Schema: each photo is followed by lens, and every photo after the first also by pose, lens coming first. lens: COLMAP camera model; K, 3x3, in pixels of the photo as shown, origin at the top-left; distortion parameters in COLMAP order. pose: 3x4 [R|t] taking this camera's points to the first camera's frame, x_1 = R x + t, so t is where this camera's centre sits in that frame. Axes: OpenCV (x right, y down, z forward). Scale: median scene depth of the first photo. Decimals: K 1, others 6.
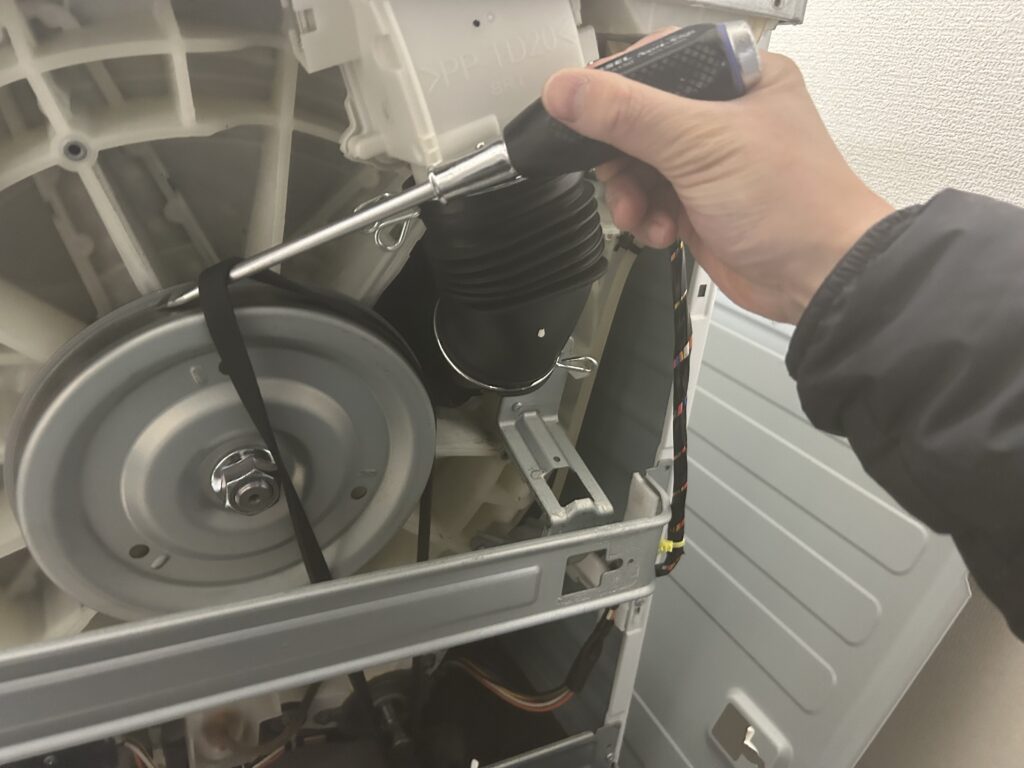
lens RADIAL K [[781.1, 0, 513.0], [0, 781.1, 402.5], [0, 0, 1]] dist [0.002906, -0.010601]
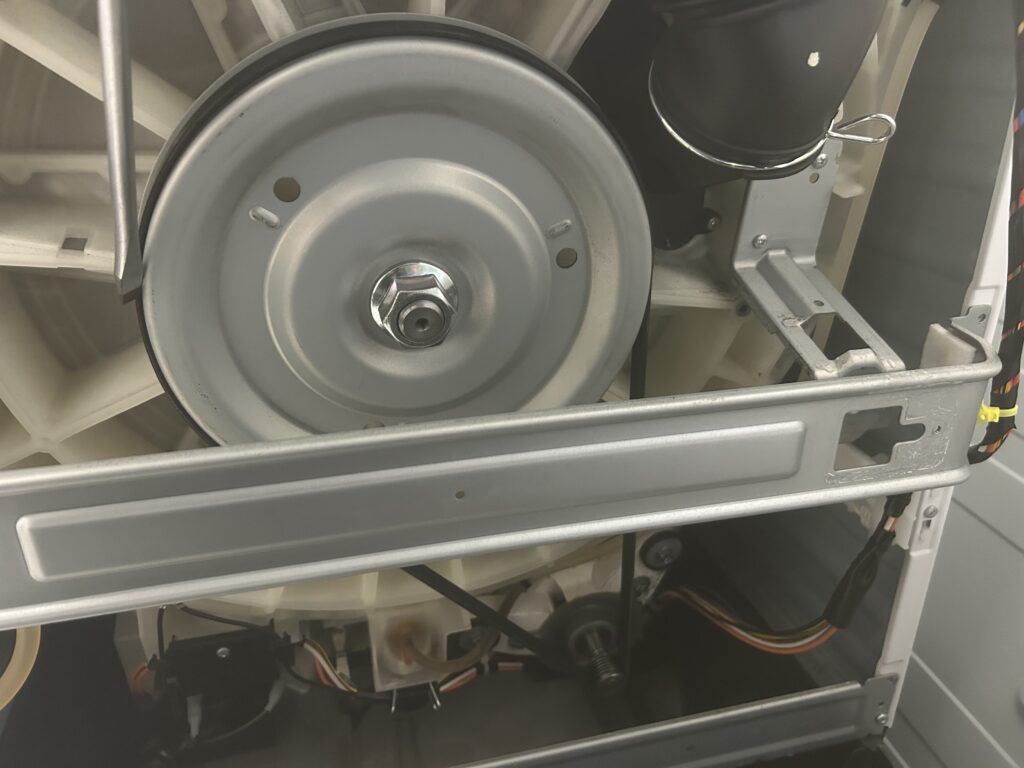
lens RADIAL K [[781.1, 0, 513.0], [0, 781.1, 402.5], [0, 0, 1]] dist [0.002906, -0.010601]
pose [[0.965622, 0.000712, -0.259949, -0.030153], [0.005876, 0.999681, 0.024564, 0.145416], [0.259884, -0.025246, 0.965310, 0.208242]]
